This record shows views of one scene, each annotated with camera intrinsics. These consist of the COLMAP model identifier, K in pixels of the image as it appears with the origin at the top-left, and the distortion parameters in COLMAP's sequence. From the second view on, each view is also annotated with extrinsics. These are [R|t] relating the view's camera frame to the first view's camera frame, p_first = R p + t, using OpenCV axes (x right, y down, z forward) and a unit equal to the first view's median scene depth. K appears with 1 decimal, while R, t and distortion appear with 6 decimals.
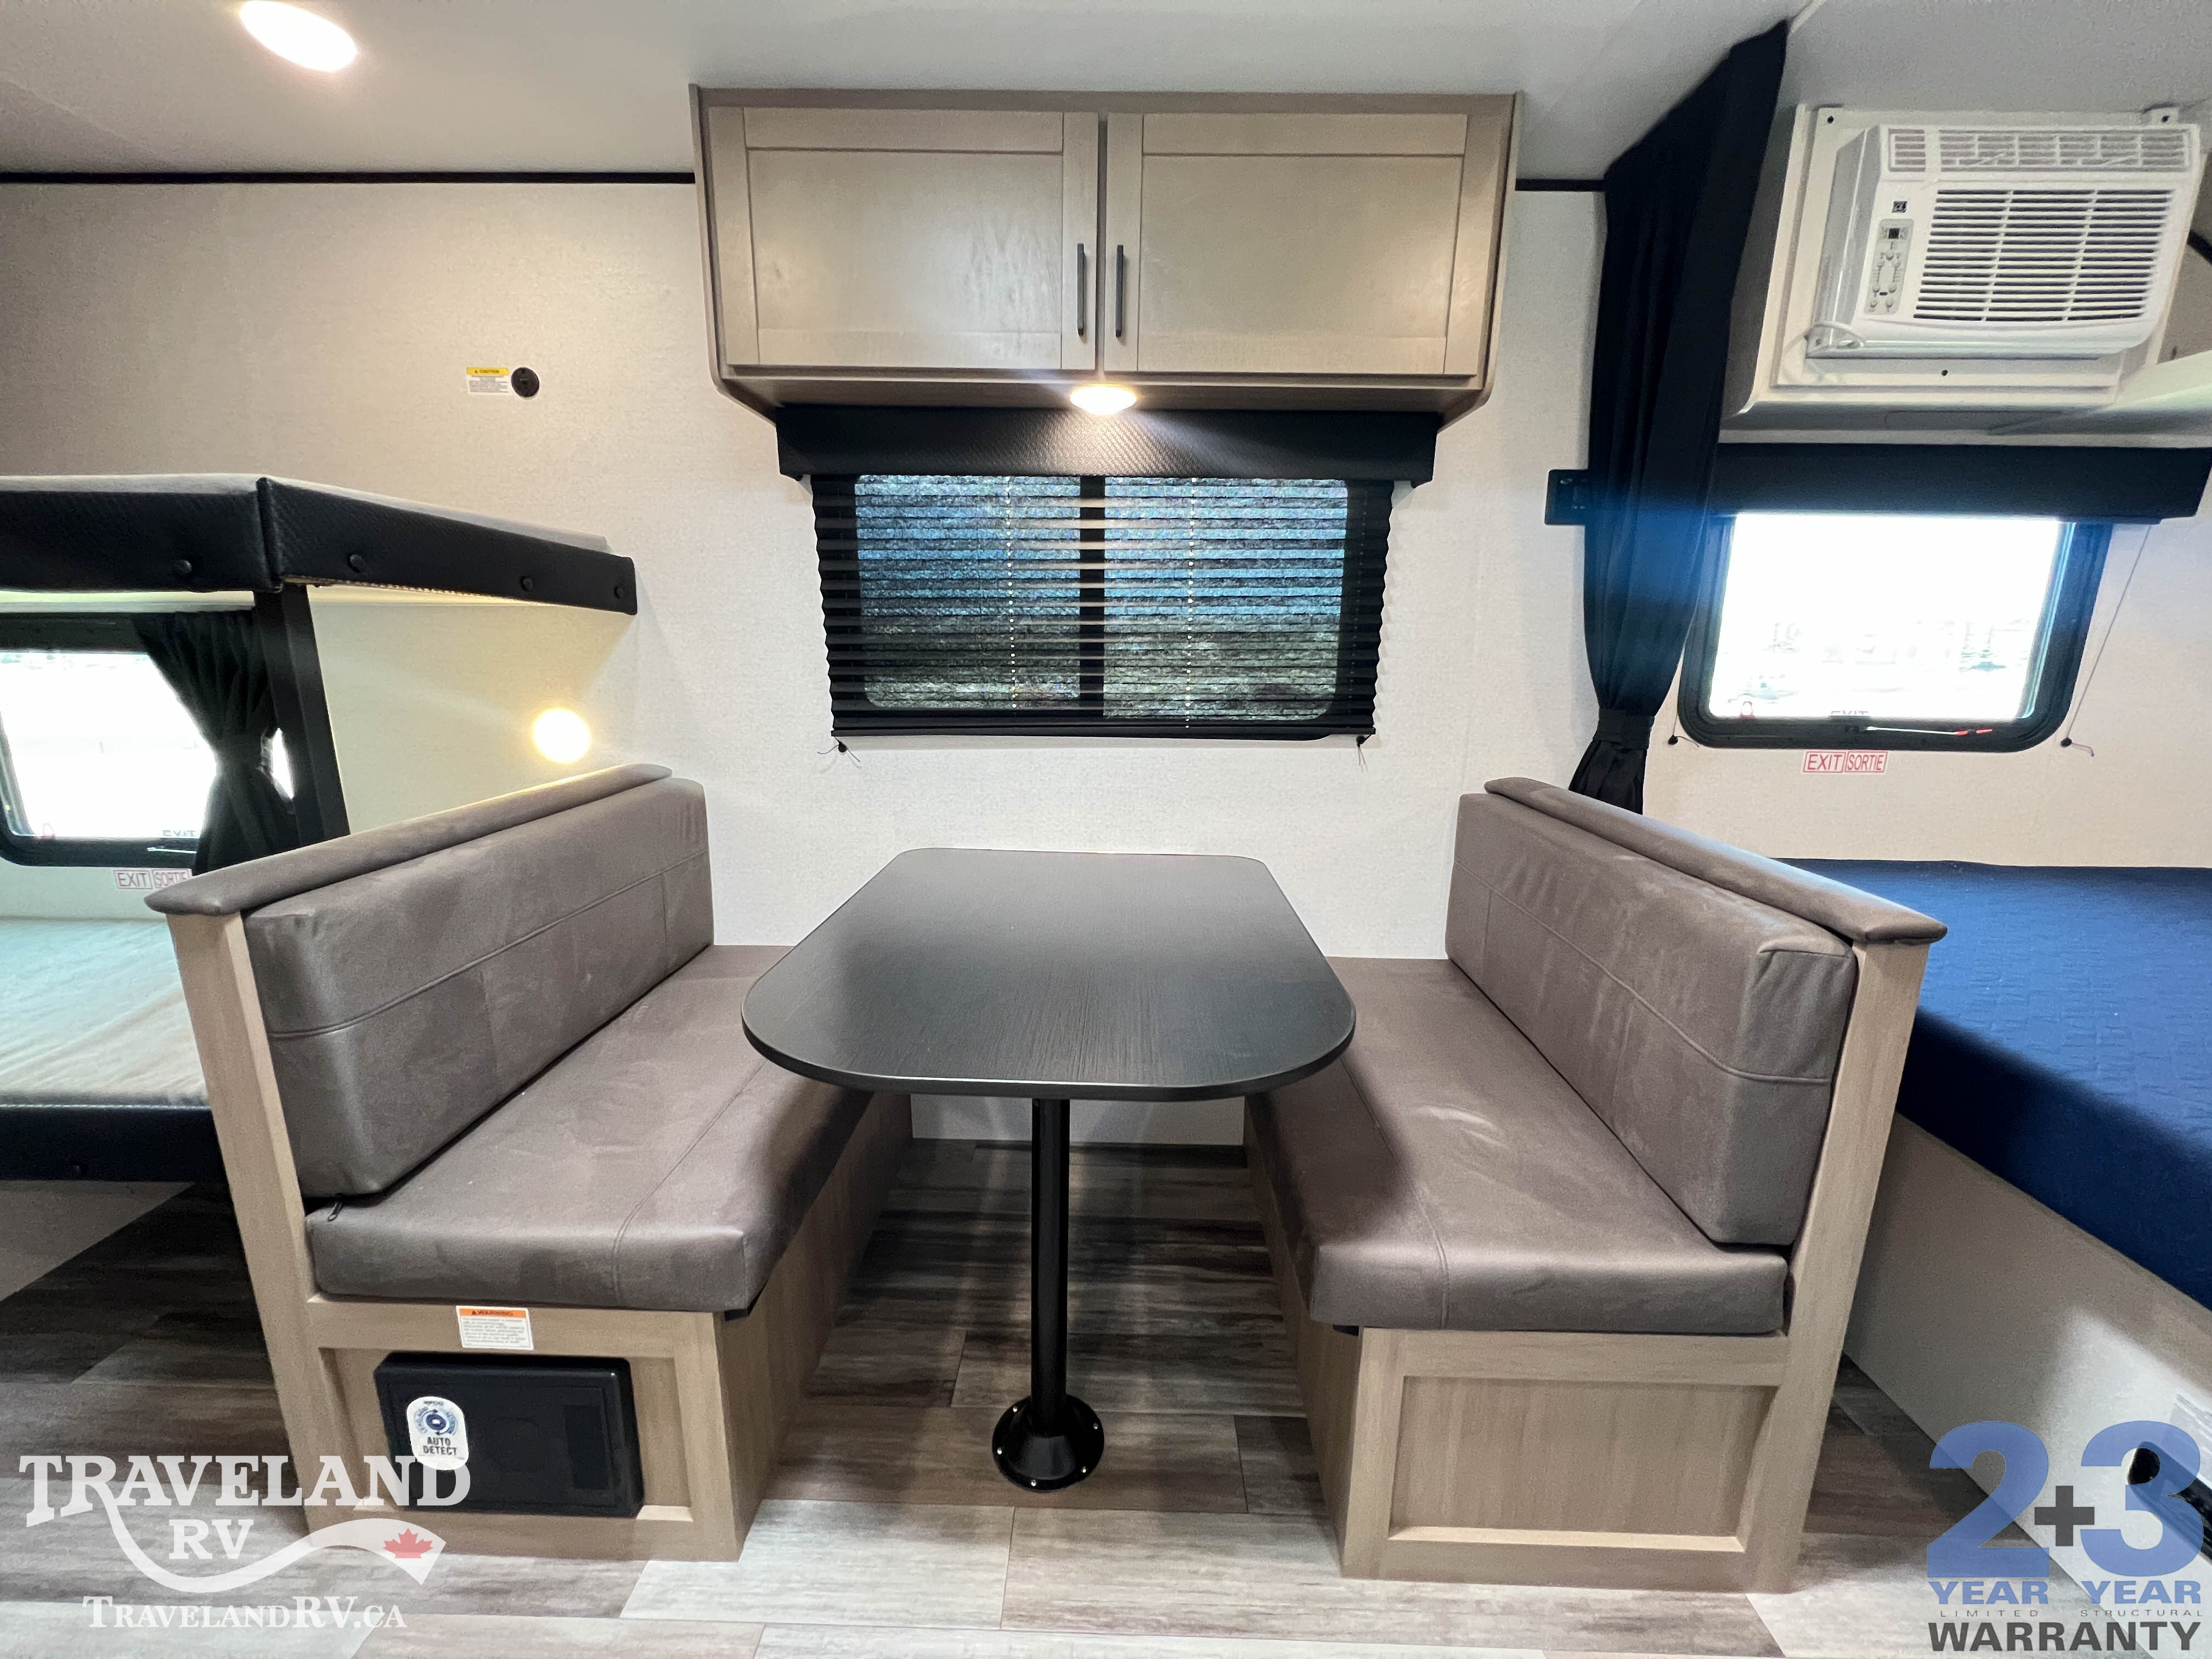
lens RADIAL K [[882.0, 0, 1103.7], [0, 882.0, 826.0], [0, 0, 1]] dist [-0.000532, 0.000315]
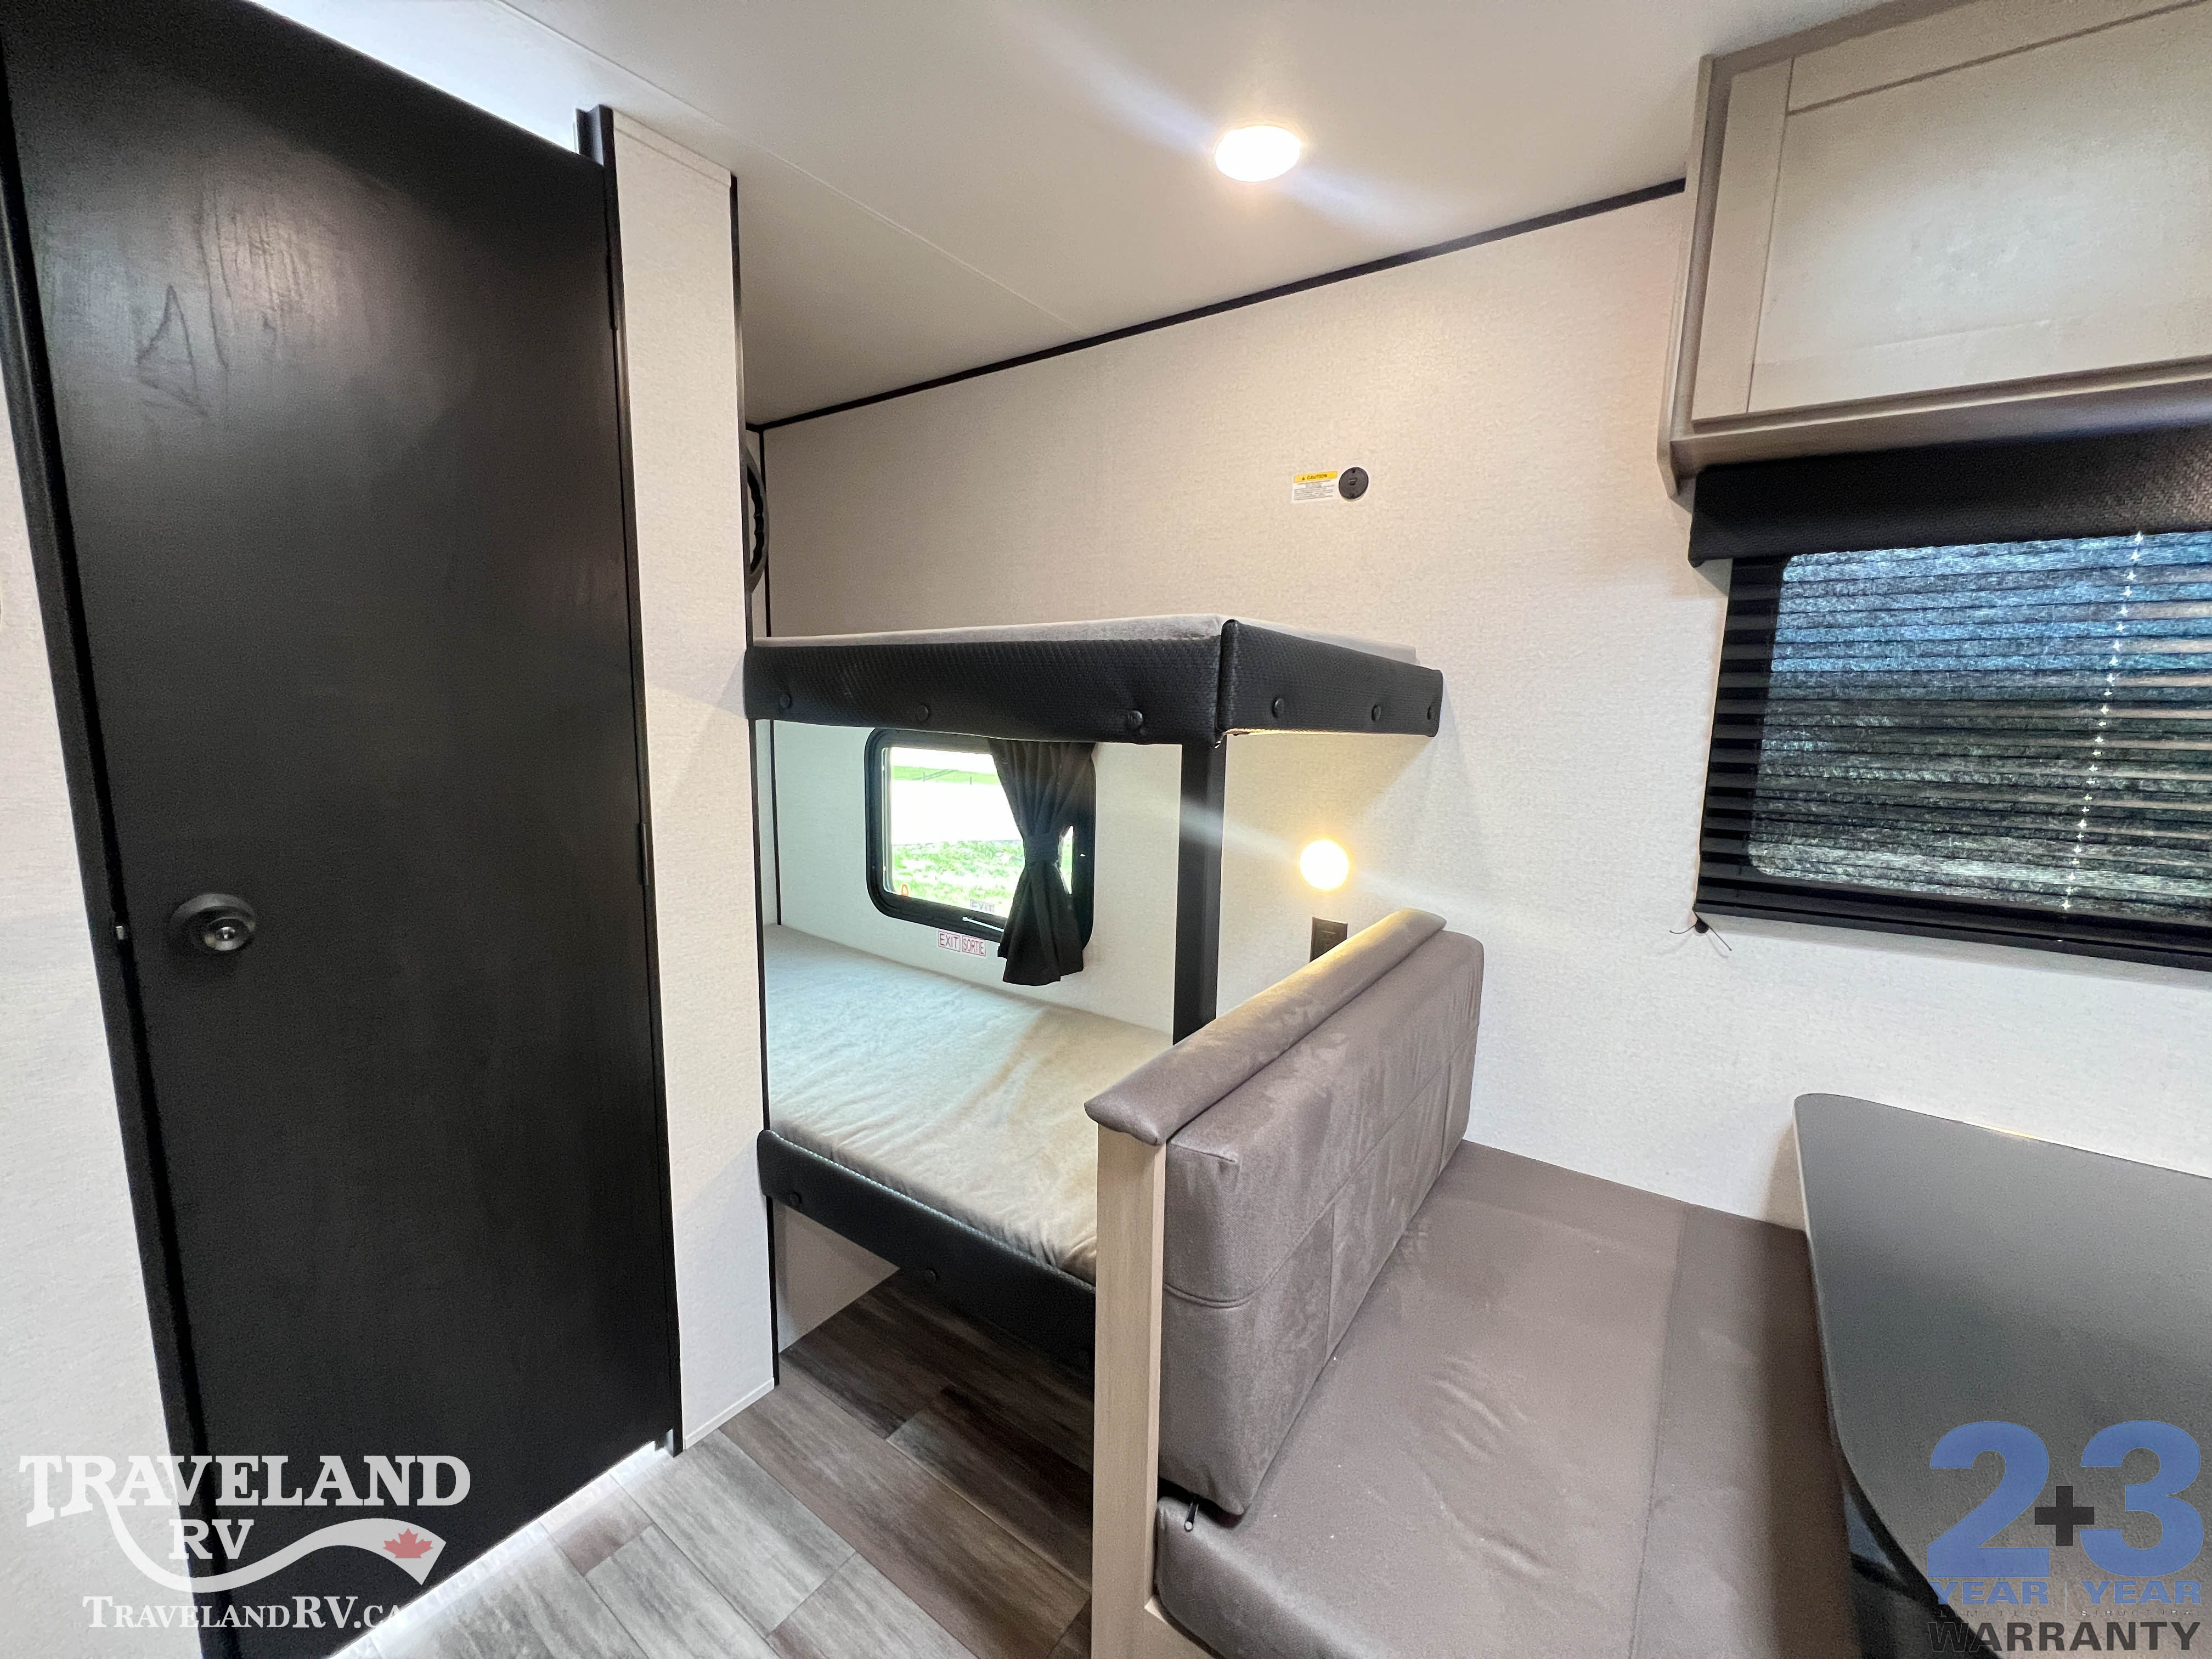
lens RADIAL K [[882.0, 0, 1103.1], [0, 882.0, 826.3], [0, 0, 1]] dist [-0.000532, 0.000315]
pose [[0.825922, 0.088685, -0.556765, -0.415085], [-0.129501, 0.990987, -0.034255, -0.110741], [0.548709, 0.100394, 0.829963, 0.173915]]
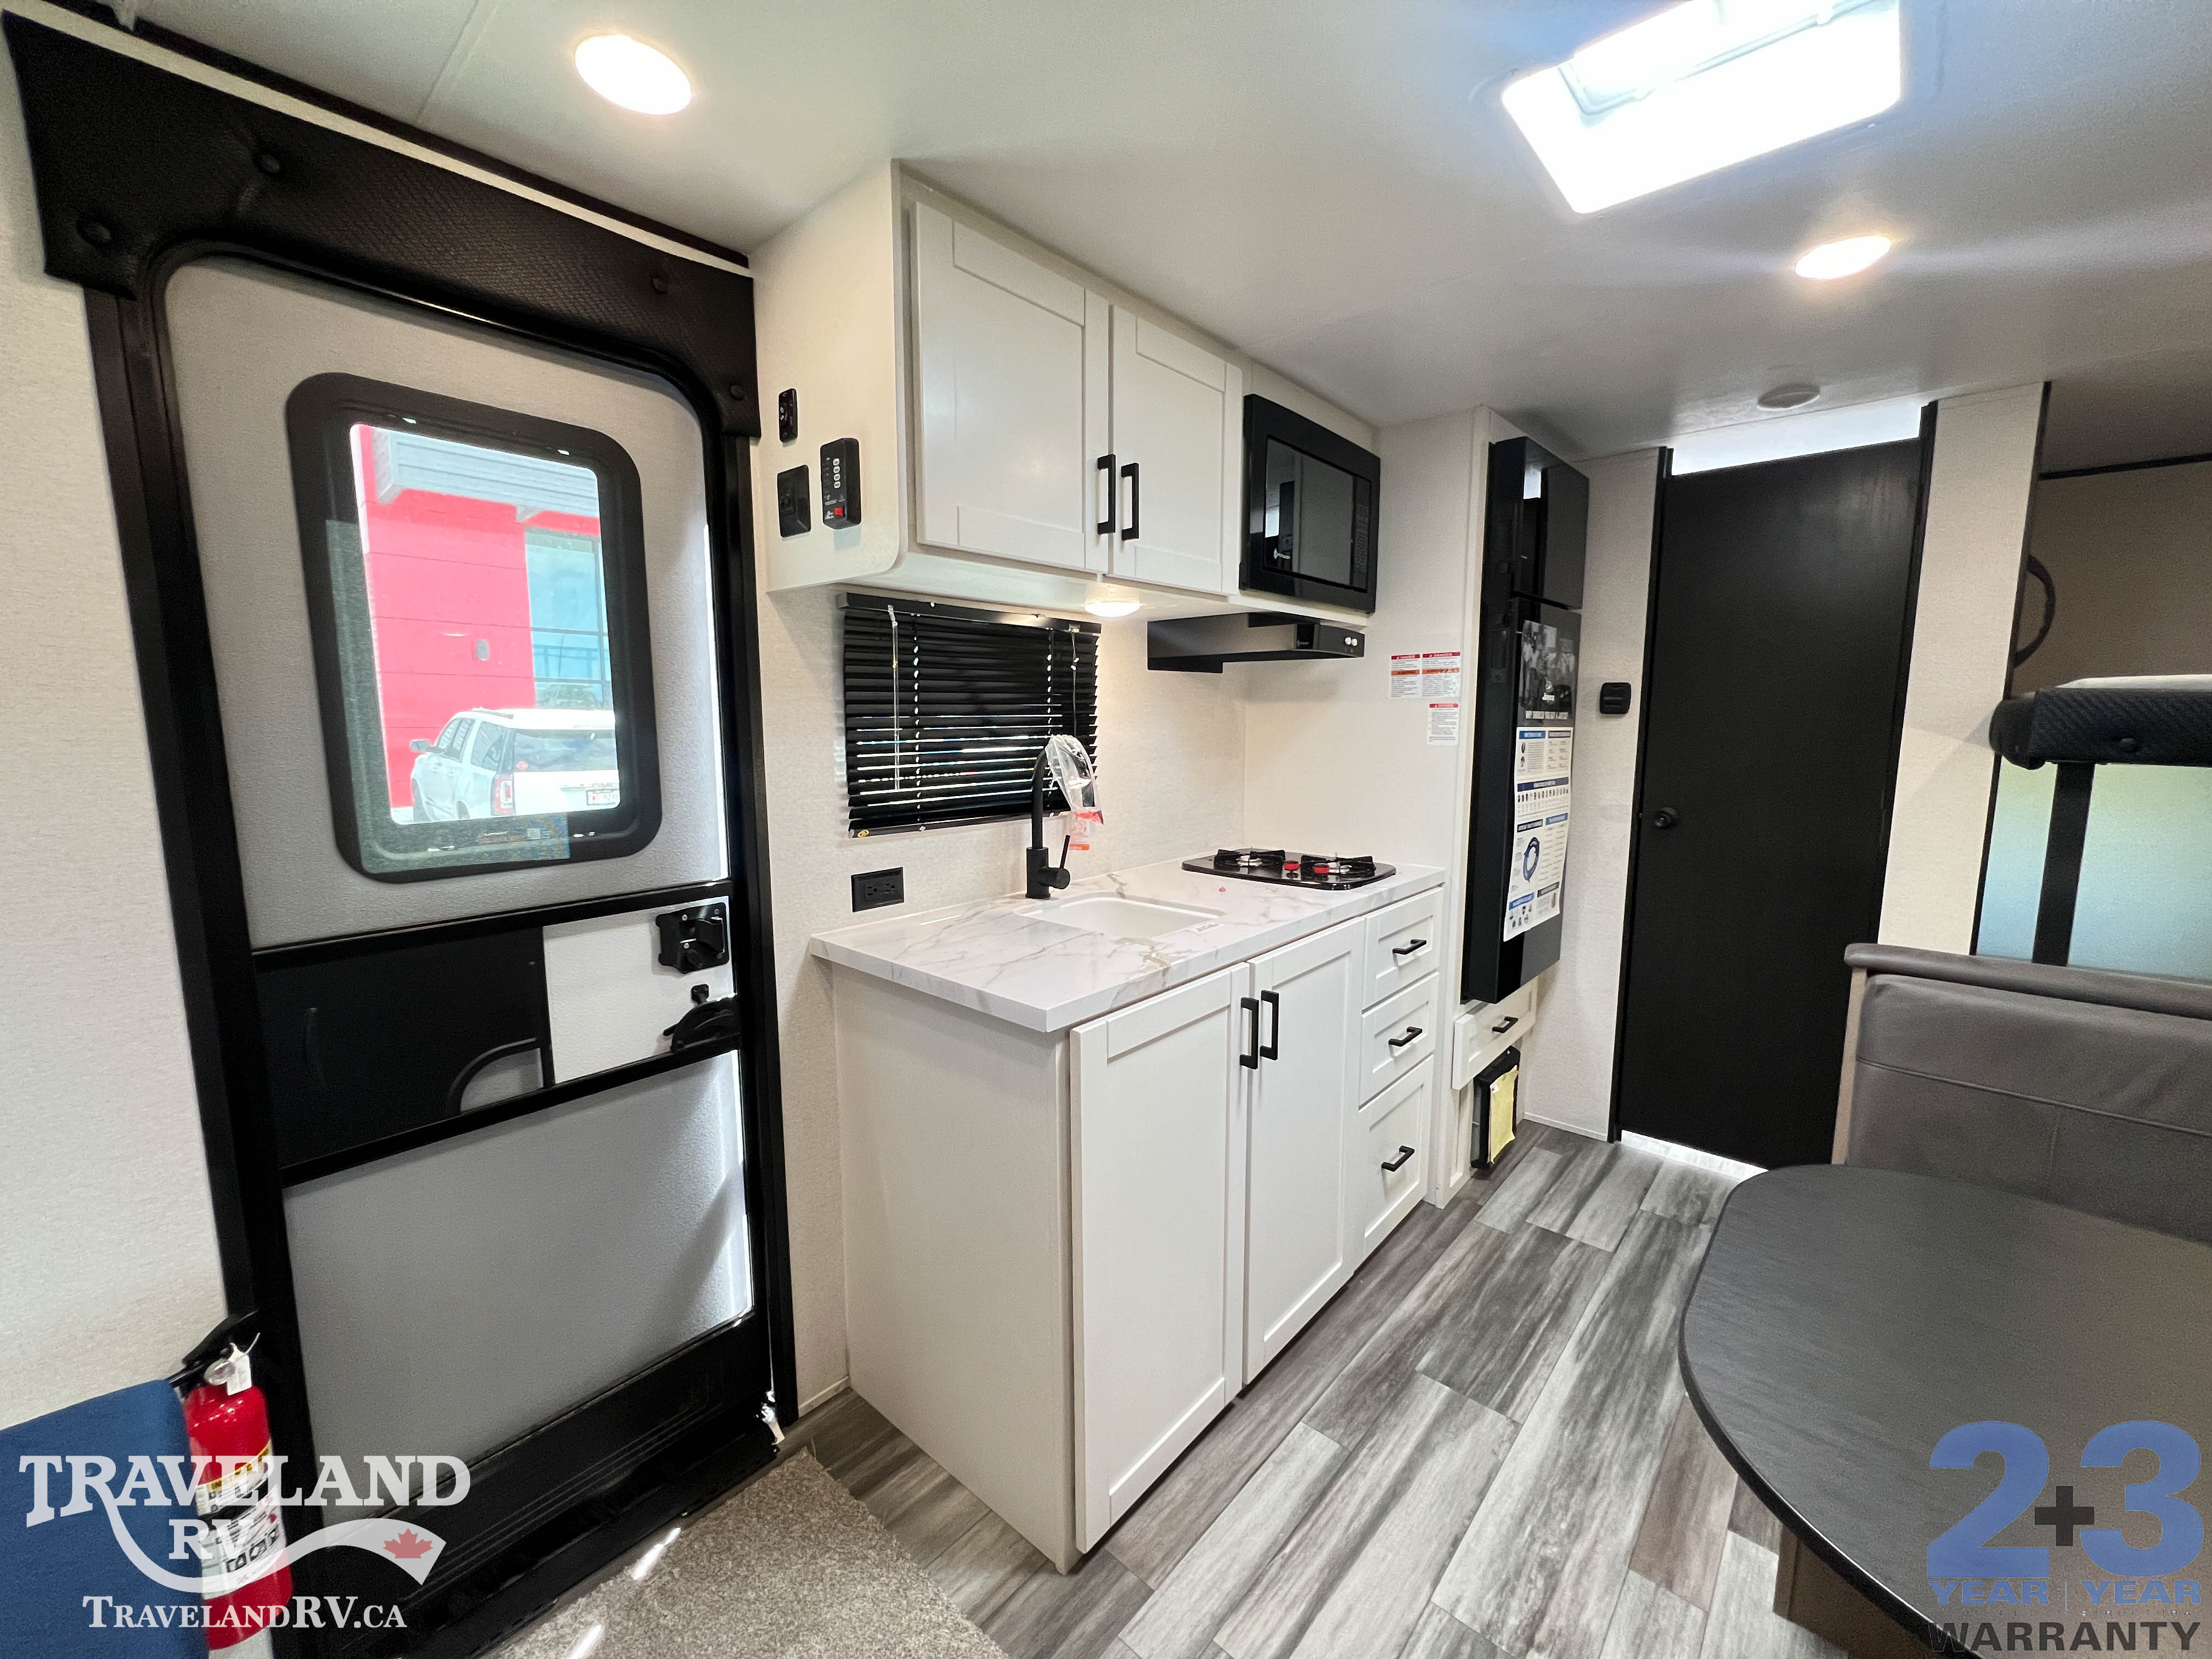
lens RADIAL K [[882.0, 0, 1101.6], [0, 882.0, 826.4], [0, 0, 1]] dist [-0.000532, 0.000315]
pose [[-0.654021, 0.089830, -0.751124, 0.739637], [-0.164500, 0.952276, 0.257120, -0.226165], [0.738374, 0.291721, -0.608031, 0.612955]]
